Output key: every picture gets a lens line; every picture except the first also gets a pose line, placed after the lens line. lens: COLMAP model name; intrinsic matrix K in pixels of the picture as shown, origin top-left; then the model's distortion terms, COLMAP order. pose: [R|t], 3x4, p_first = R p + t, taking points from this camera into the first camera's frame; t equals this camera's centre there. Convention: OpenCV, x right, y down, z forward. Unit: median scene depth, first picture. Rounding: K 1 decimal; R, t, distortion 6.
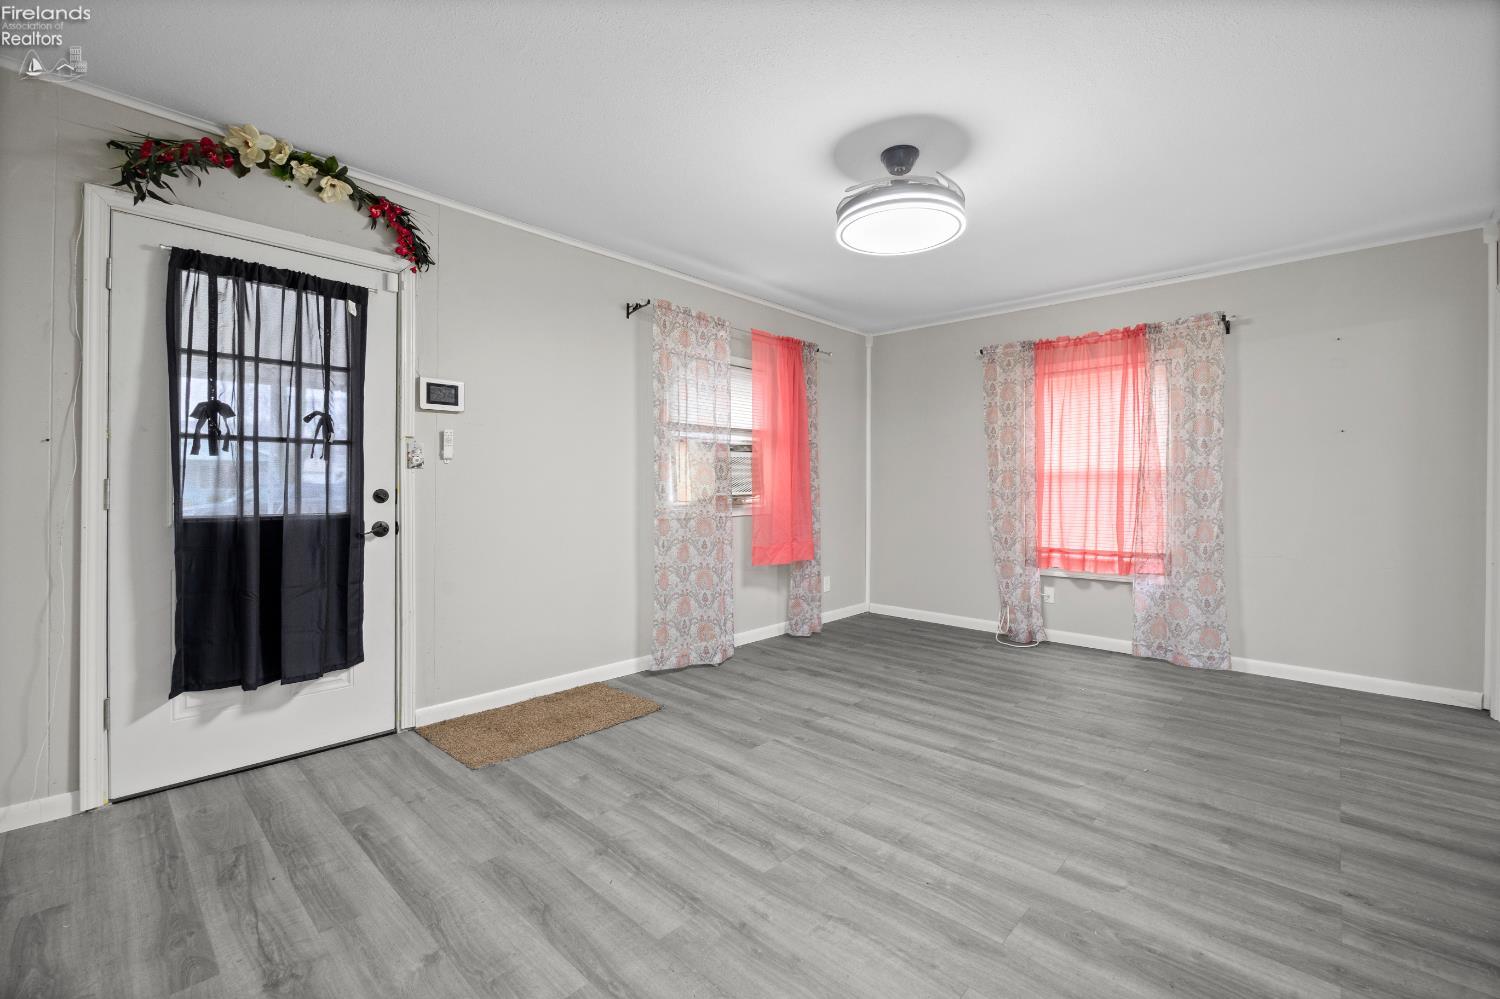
lens RADIAL K [[619.8, 0, 758.8], [0, 619.8, 489.5], [0, 0, 1]] dist [-0.010207, -0.000328]
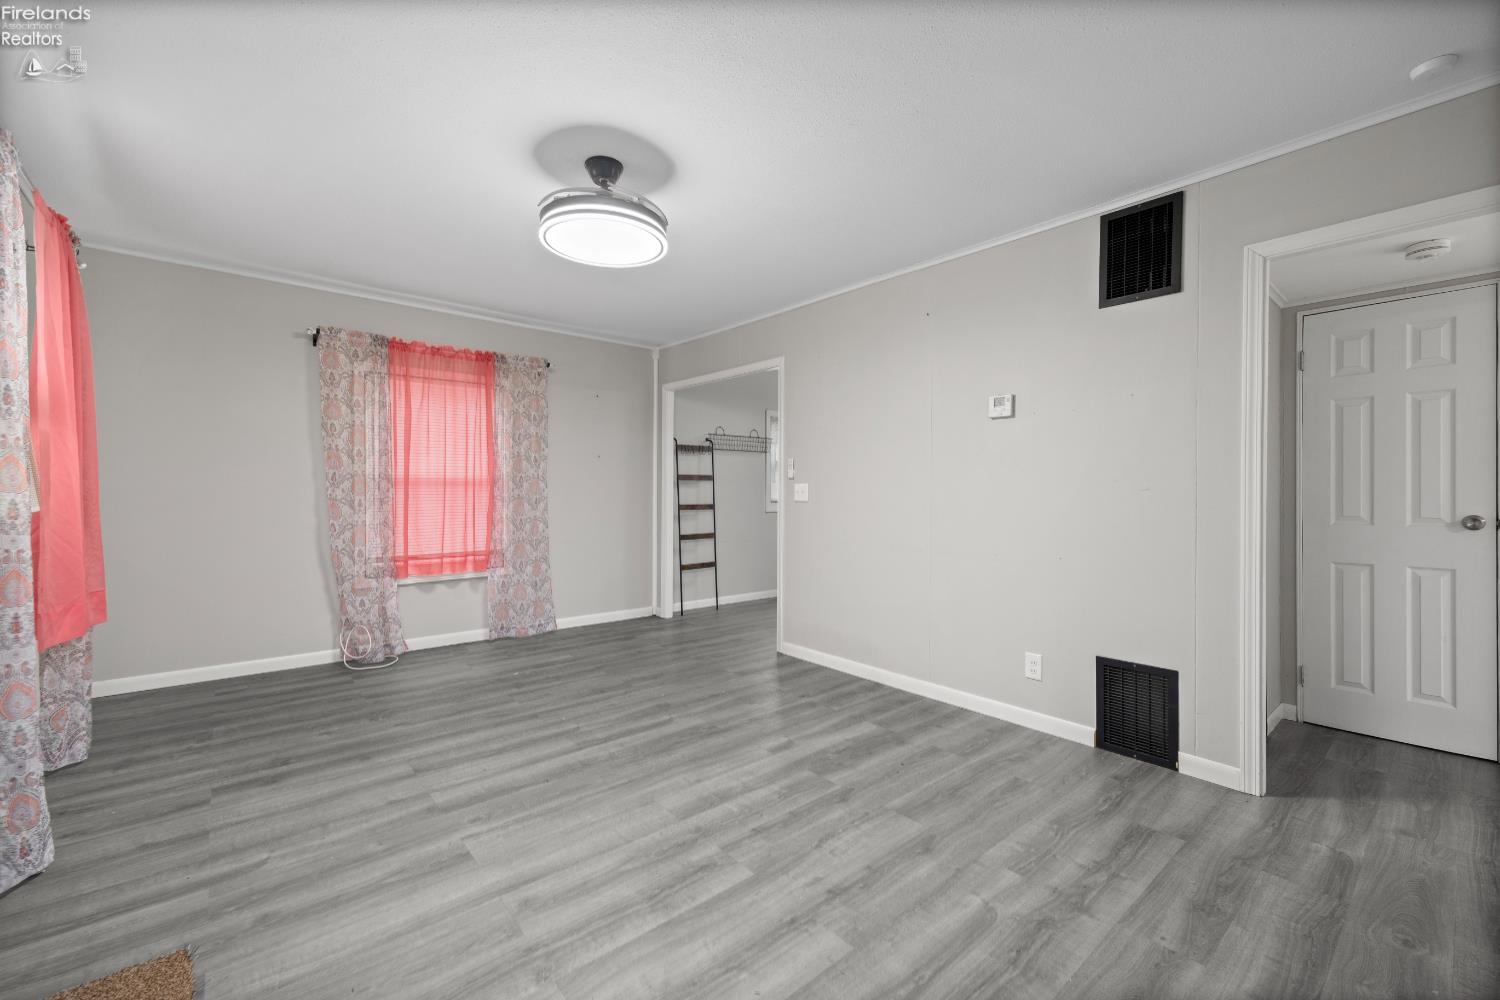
lens RADIAL K [[586.7, 0, 752.3], [0, 586.7, 494.0], [0, 0, 1]] dist [0.000918, -0.000081]
pose [[0.151526, -0.005226, 0.988439, -0.520835], [0.005682, 0.999974, 0.004416, -0.005609], [-0.988437, 0.004948, 0.151552, 0.469750]]
